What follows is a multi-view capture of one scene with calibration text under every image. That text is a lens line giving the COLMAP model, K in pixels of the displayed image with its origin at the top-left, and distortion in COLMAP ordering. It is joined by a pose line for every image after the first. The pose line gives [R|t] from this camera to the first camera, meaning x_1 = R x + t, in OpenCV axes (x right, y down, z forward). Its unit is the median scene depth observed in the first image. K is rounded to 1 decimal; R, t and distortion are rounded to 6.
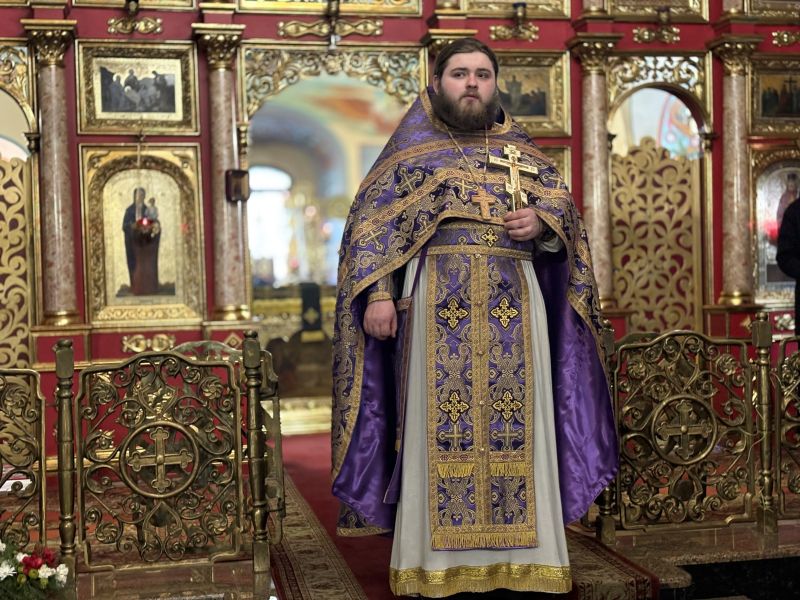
lens RADIAL K [[1200.3, 0, 410.0], [0, 1200.3, 311.1], [0, 0, 1]] dist [0.087902, 0.000000]
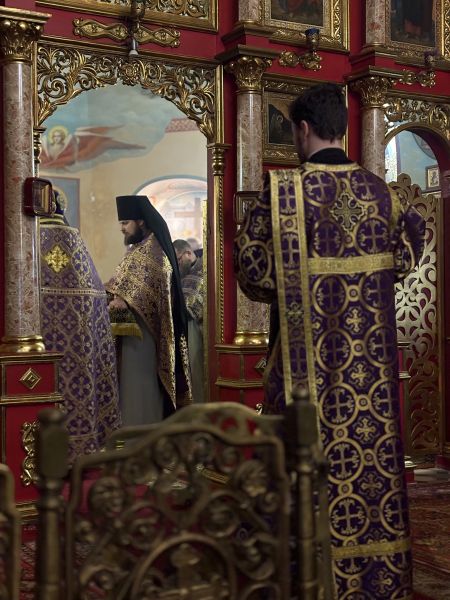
lens RADIAL K [[900.2, 0, 226.0], [0, 900.2, 303.2], [0, 0, 1]] dist [0.087902, 0.000000]
pose [[0.949937, 0.017764, 0.311937, -0.208350], [-0.009944, 0.999596, -0.026643, -0.011784], [-0.312284, 0.022207, 0.949729, 0.329594]]
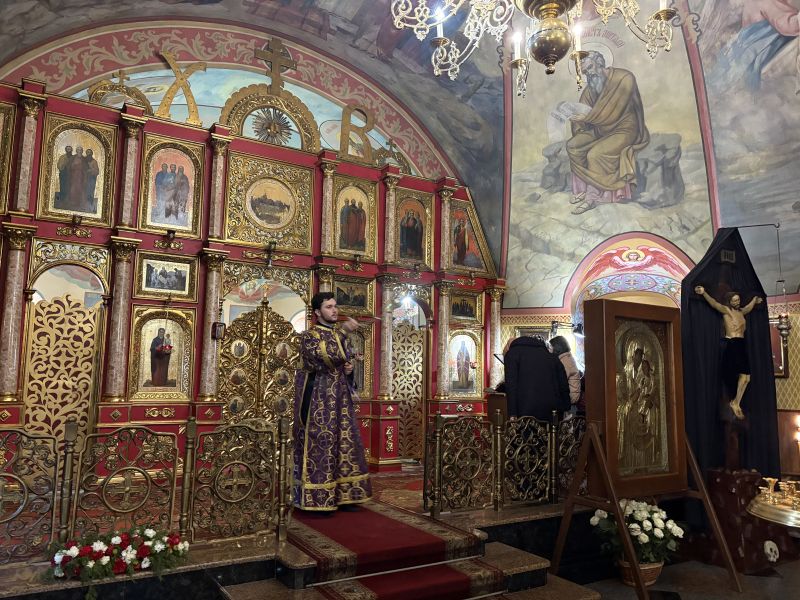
lens RADIAL K [[599.2, 0, 402.7], [0, 599.2, 306.7], [0, 0, 1]] dist [0.057491, -0.061565]
pose [[0.939764, 0.082599, 0.331696, -0.183408], [-0.037093, 0.989278, -0.141259, -0.016060], [-0.339807, 0.120446, 0.932751, -0.010057]]
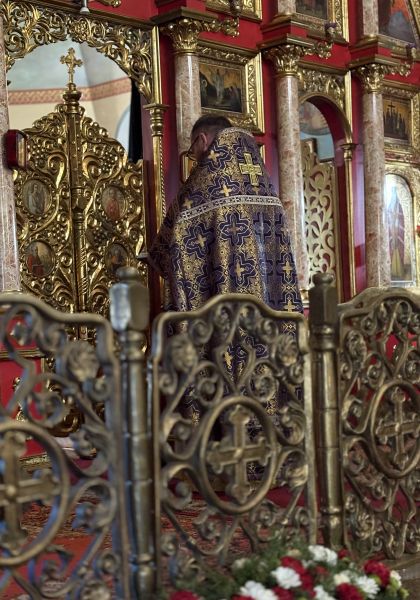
lens RADIAL K [[1051.7, 0, 185.6], [0, 1051.7, 305.2], [0, 0, 1]] dist [0.107173, 0.000000]
pose [[0.841239, -0.000229, 0.540663, -0.432858], [0.029937, 0.998485, -0.046157, 0.042878], [-0.539833, 0.055015, 0.839972, 0.298404]]
